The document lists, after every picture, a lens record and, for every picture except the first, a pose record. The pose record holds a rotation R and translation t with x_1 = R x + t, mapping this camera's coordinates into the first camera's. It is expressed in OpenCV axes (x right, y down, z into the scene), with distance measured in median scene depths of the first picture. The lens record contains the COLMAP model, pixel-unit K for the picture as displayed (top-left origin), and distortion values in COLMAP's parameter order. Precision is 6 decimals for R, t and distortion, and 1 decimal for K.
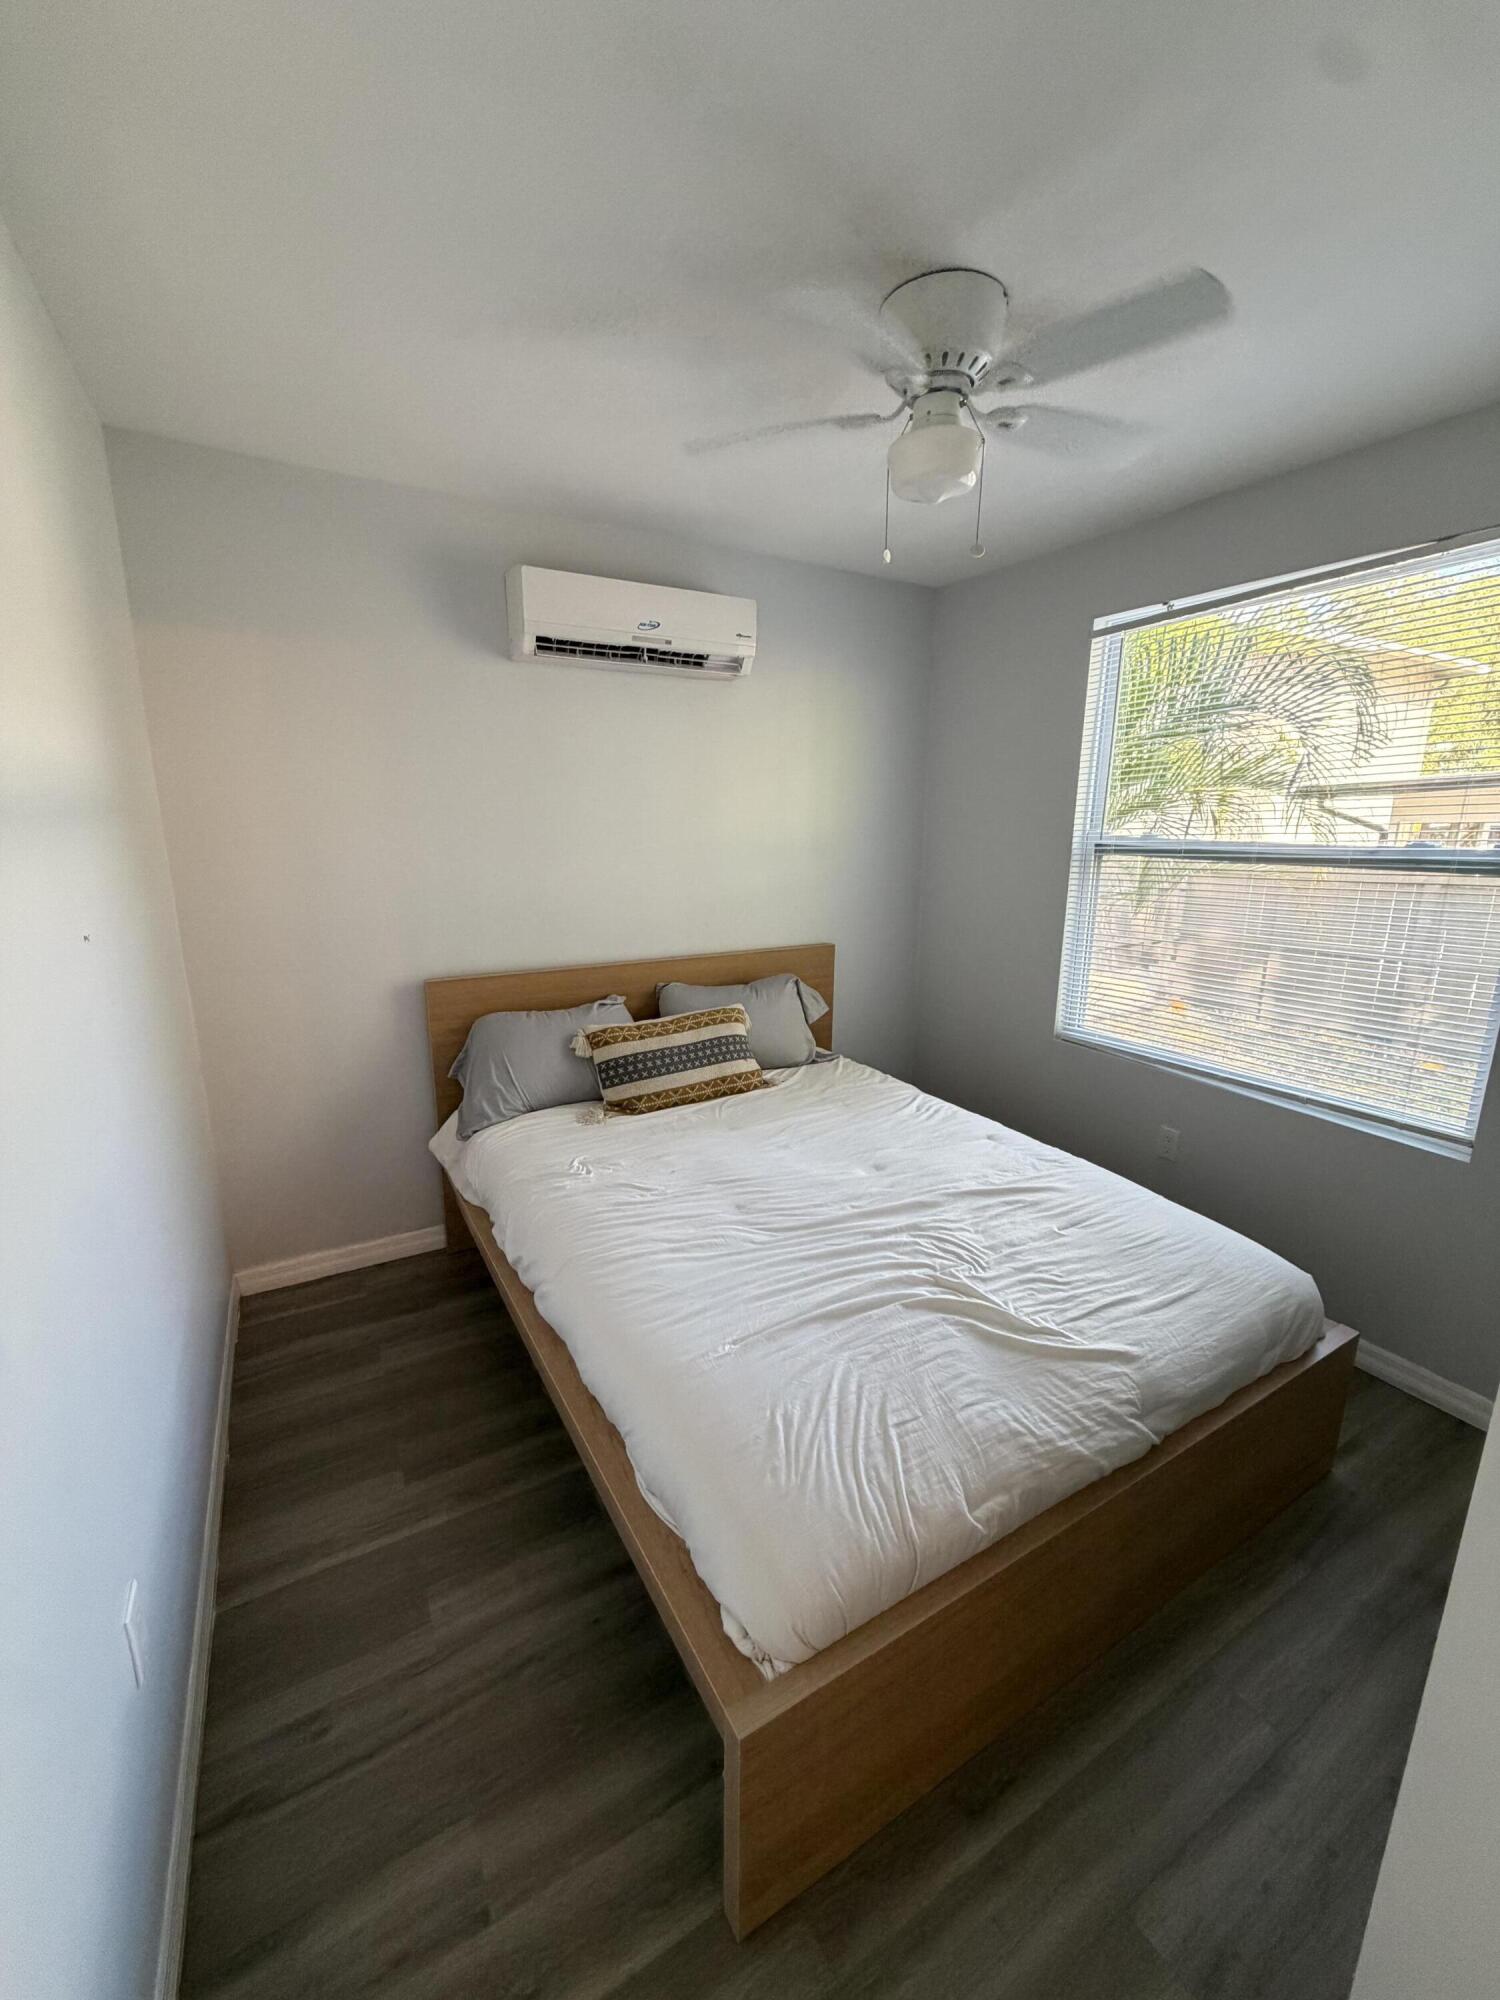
lens RADIAL K [[797.9, 0, 747.6], [0, 797.9, 1004.2], [0, 0, 1]] dist [0.001116, 0.000002]
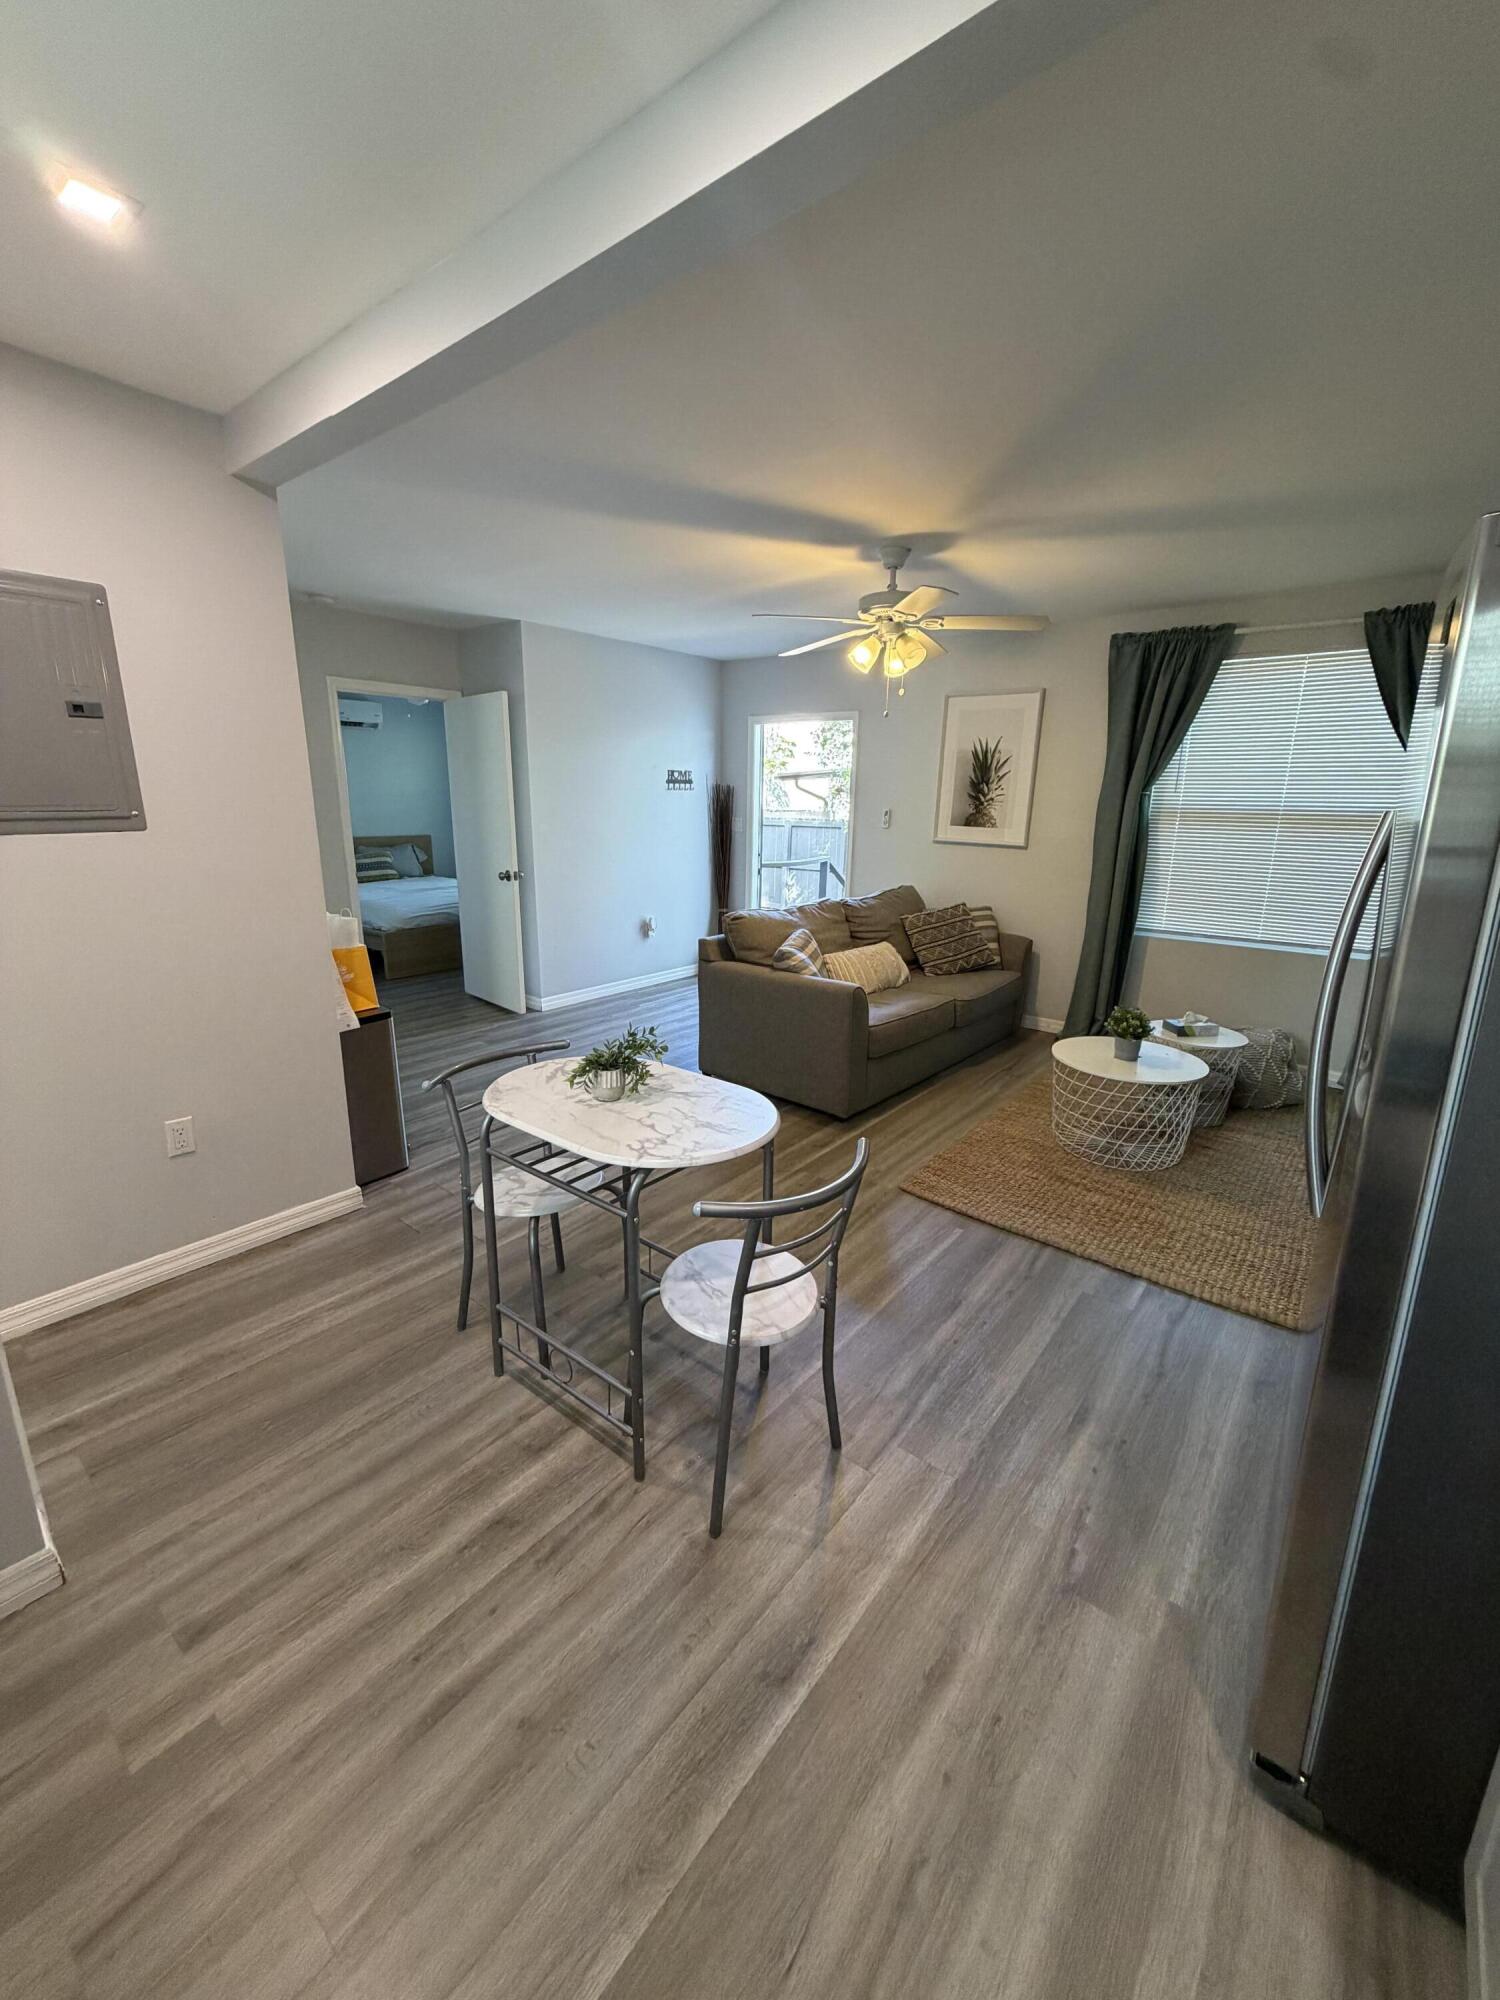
lens RADIAL K [[797.9, 0, 753.5], [0, 797.9, 990.8], [0, 0, 1]] dist [0.001116, 0.000002]
pose [[0.932159, -0.075880, 0.354008, 0.138642], [0.071195, 0.997117, 0.026262, 0.445394], [-0.354980, 0.000723, 0.934874, -1.790049]]
